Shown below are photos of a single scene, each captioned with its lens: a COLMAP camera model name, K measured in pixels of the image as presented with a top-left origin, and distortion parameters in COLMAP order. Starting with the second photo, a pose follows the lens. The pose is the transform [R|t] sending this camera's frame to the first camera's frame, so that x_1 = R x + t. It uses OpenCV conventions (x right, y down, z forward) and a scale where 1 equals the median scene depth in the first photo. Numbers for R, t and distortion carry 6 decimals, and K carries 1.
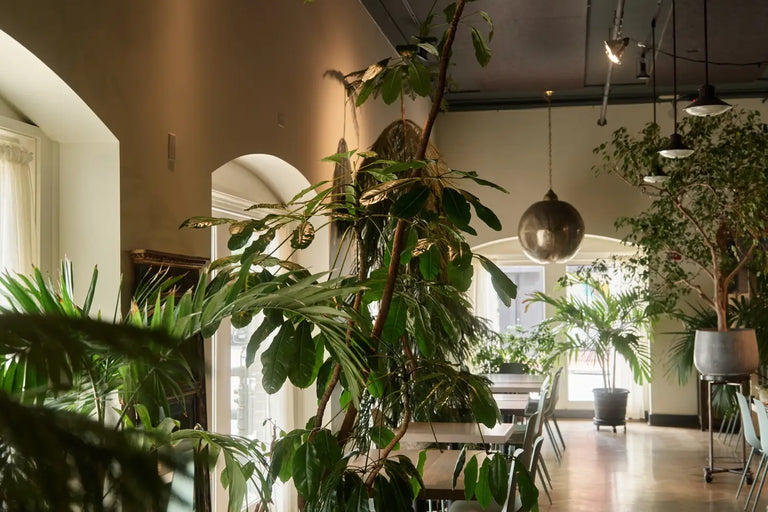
lens RADIAL K [[1072.0, 0, 384.0], [0, 1072.0, 256.0], [0, 0, 1]] dist [-0.034855, 0.087165]
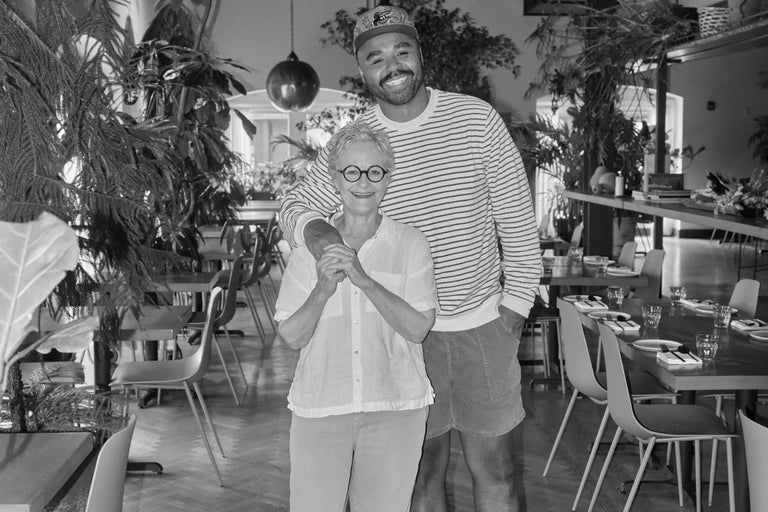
lens RADIAL K [[1072.0, 0, 384.0], [0, 1072.0, 256.0], [0, 0, 1]] dist [-0.034855, 0.087165]
pose [[0.974645, -0.023715, 0.222498, -0.025860], [-0.008112, 0.989970, 0.141048, -0.004547], [-0.223611, -0.139276, 0.964676, -0.297447]]
